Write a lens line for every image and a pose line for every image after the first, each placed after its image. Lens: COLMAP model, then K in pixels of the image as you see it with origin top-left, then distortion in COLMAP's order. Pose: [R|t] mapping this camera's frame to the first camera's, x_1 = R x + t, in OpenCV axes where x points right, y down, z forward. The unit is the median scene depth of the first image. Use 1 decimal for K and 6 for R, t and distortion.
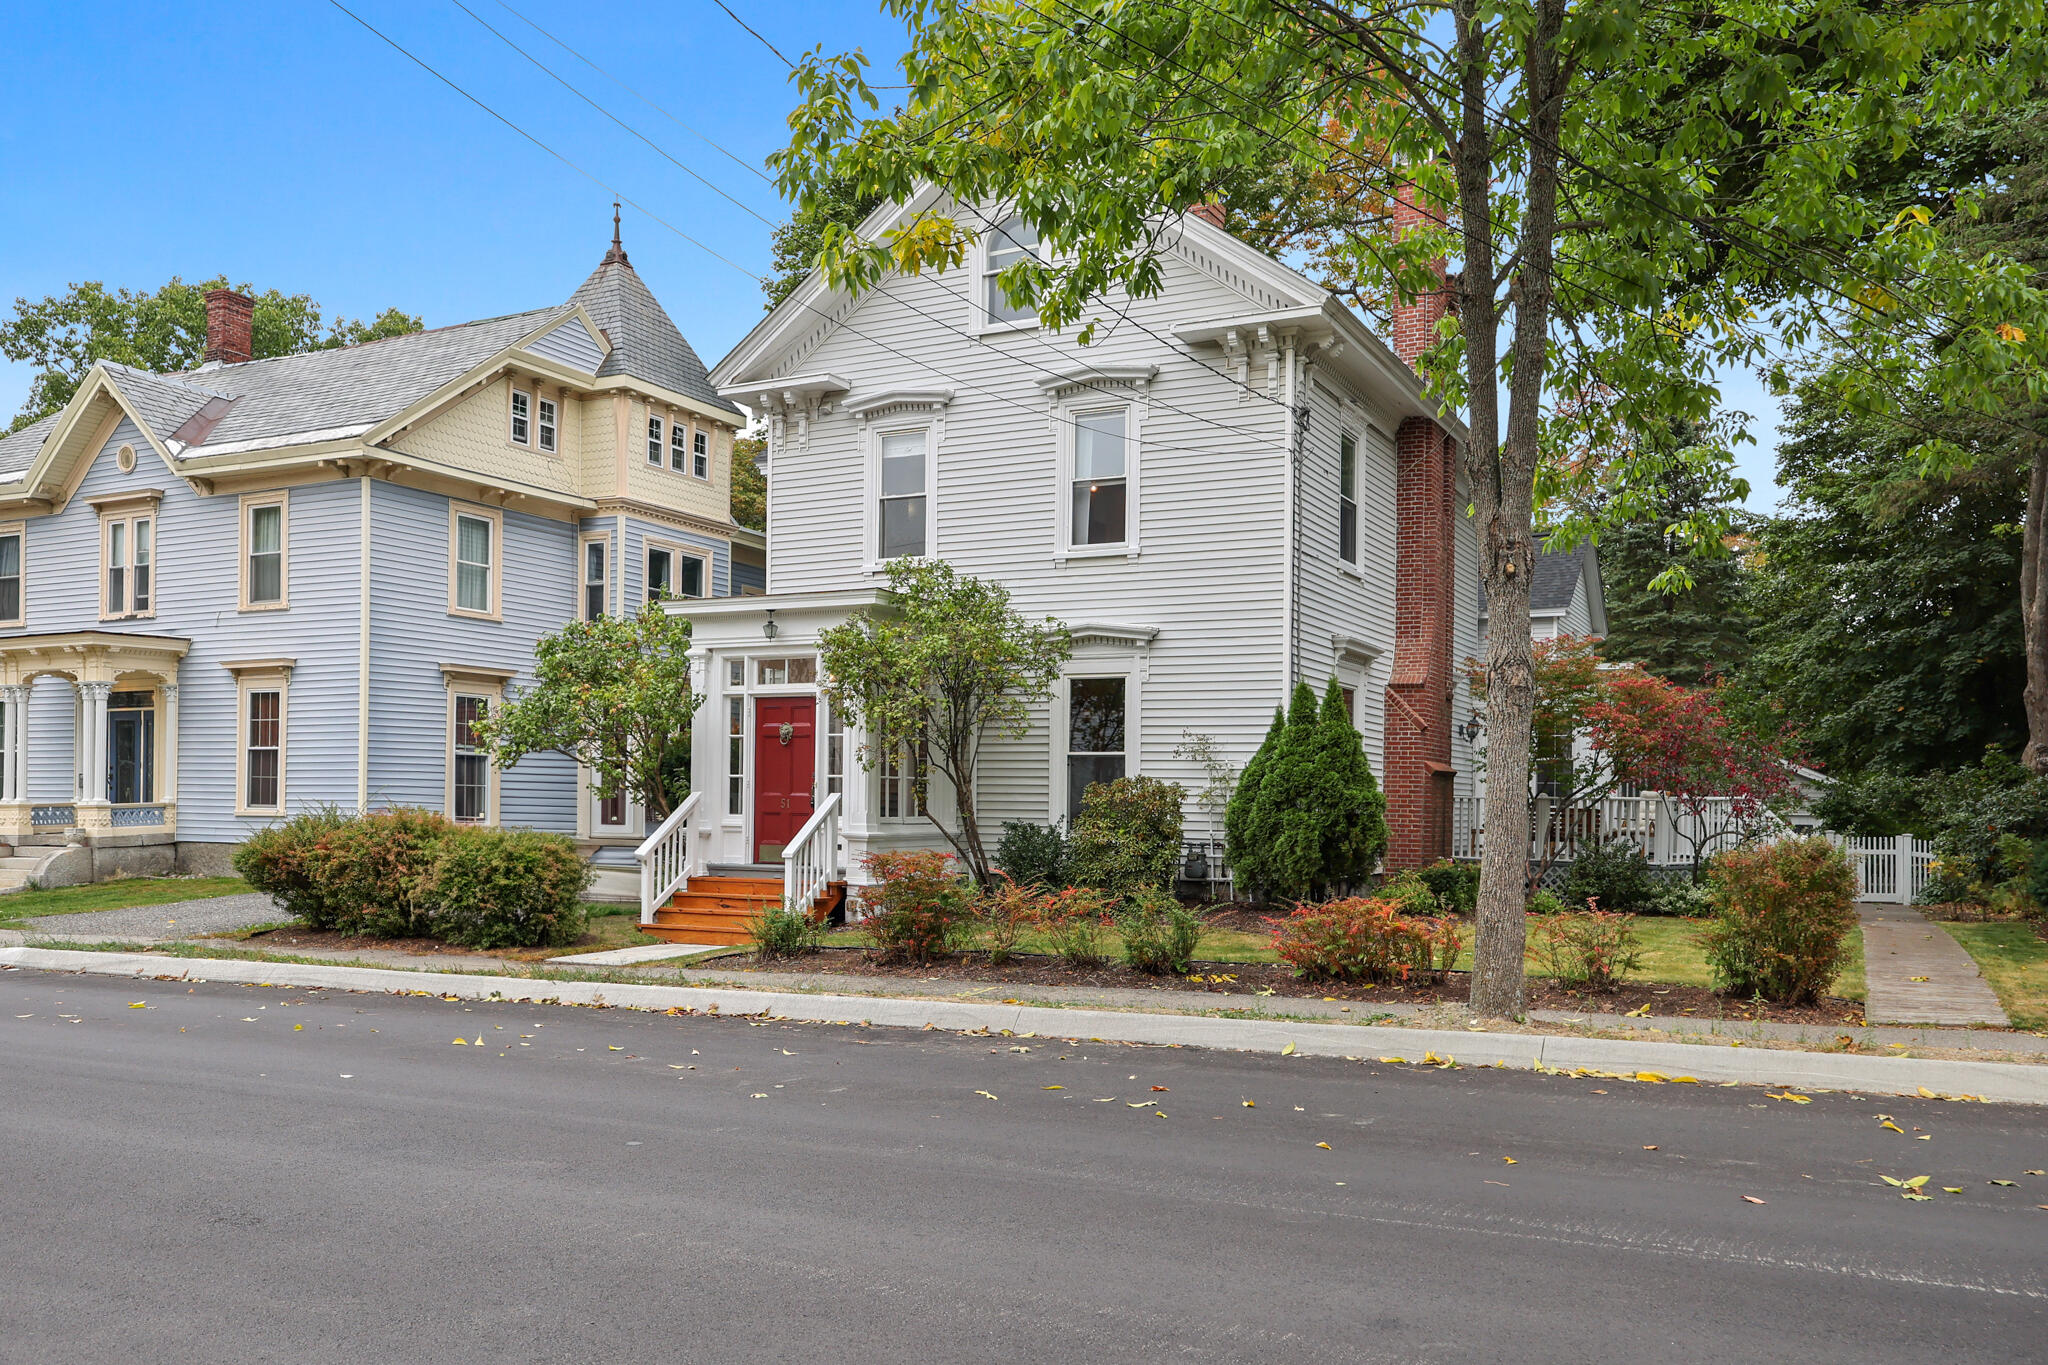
lens RADIAL K [[1625.1, 0, 1033.3], [0, 1625.1, 797.2], [0, 0, 1]] dist [0.000330, 0.003212]
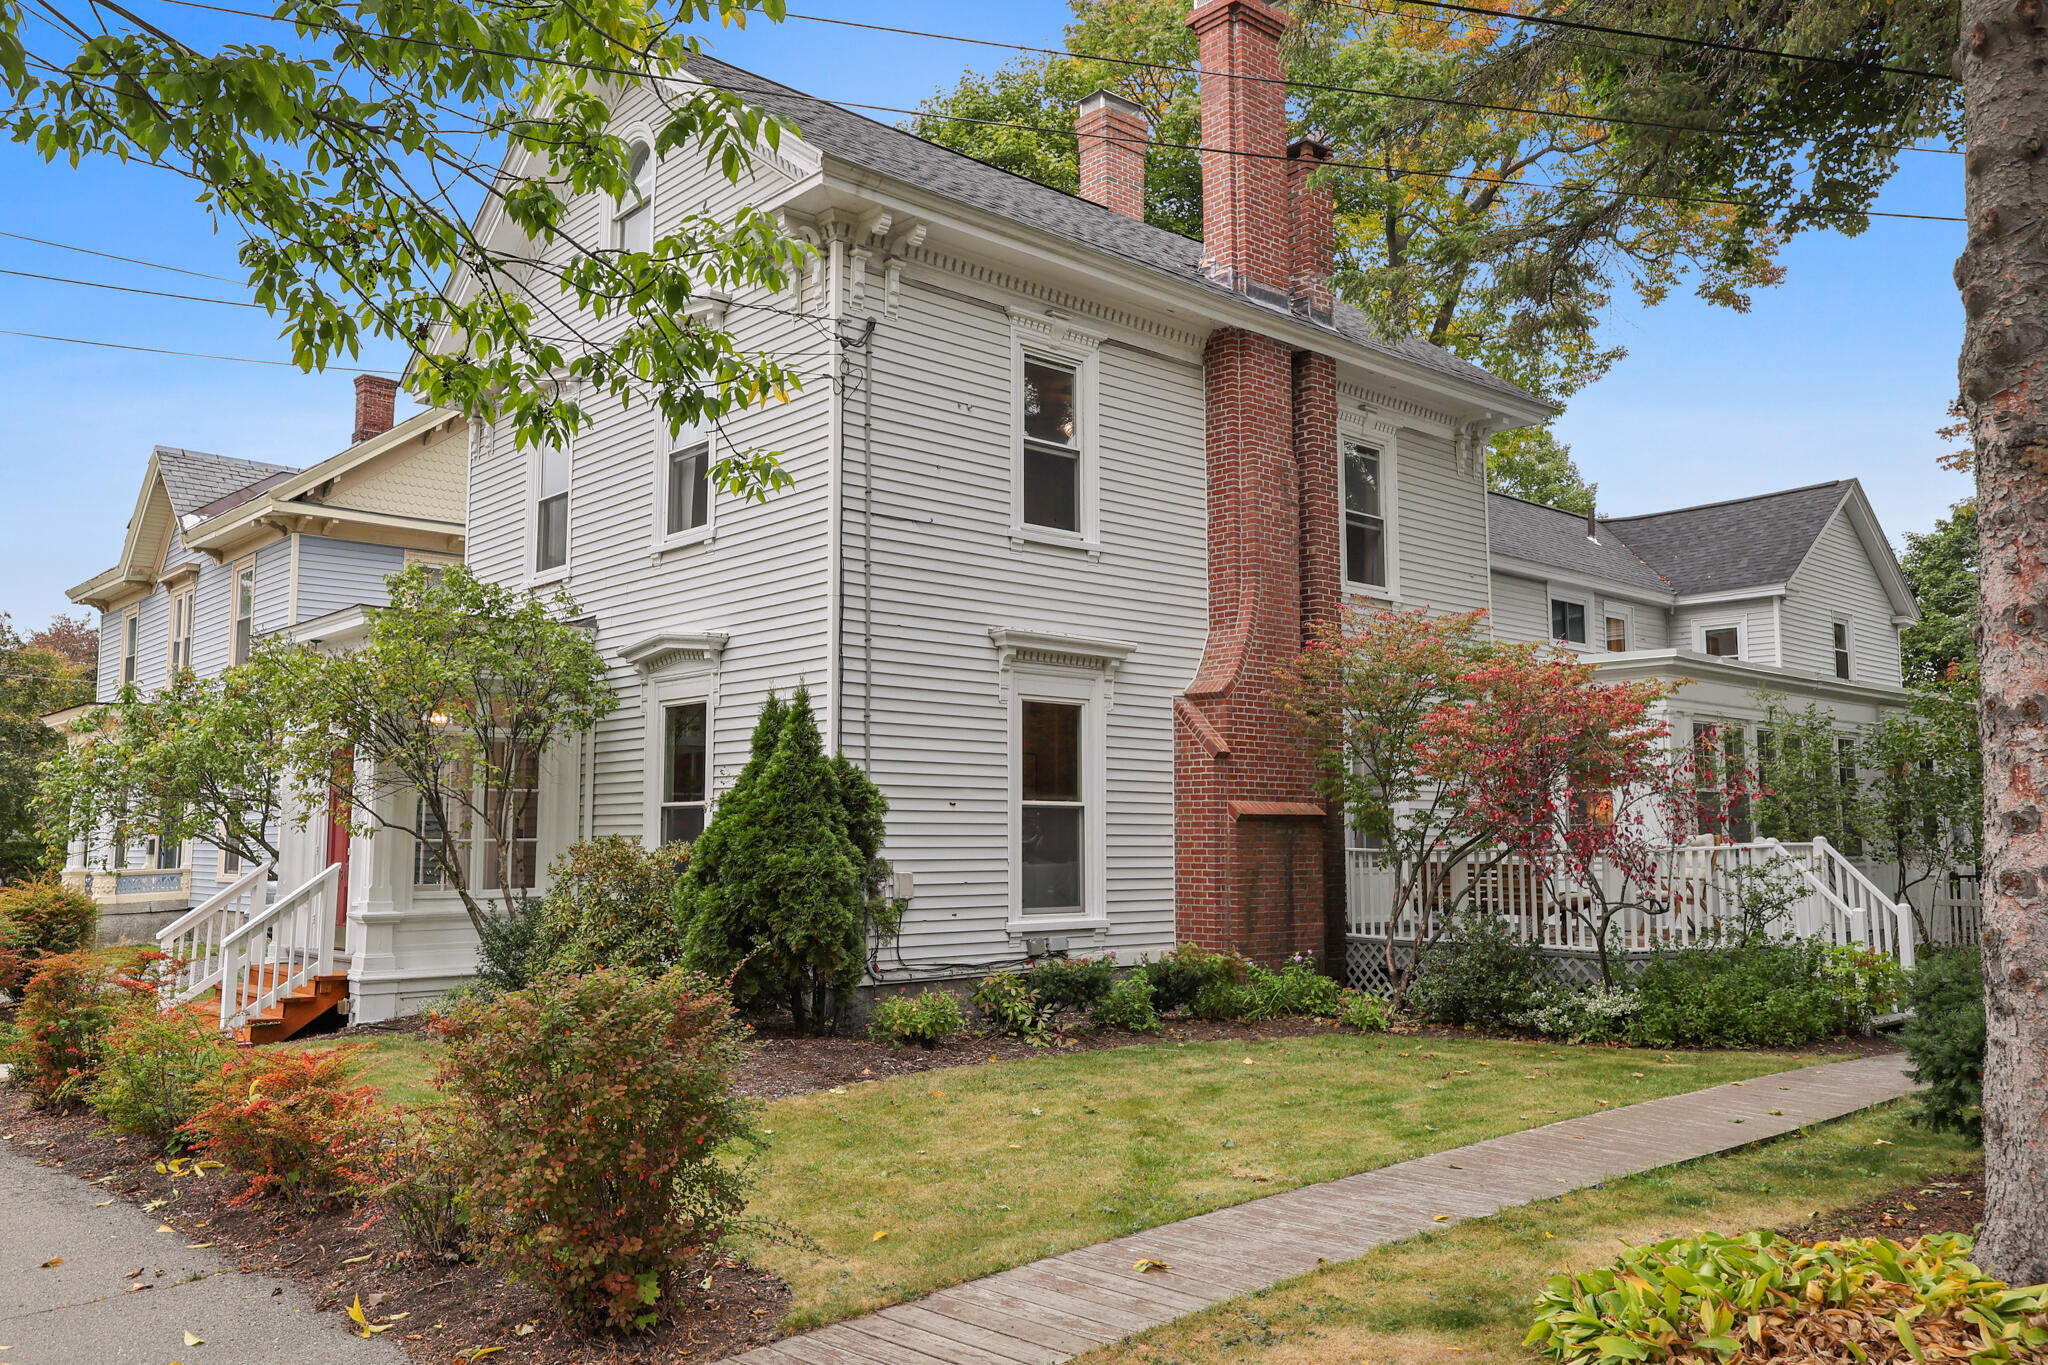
lens RADIAL K [[1625.1, 0, 1038.8], [0, 1625.1, 698.1], [0, 0, 1]] dist [0.000330, 0.003212]
pose [[0.937464, -0.045385, -0.345110, 0.300437], [0.014907, 0.995789, -0.090460, -0.003185], [0.347762, 0.079658, 0.934193, 0.227704]]
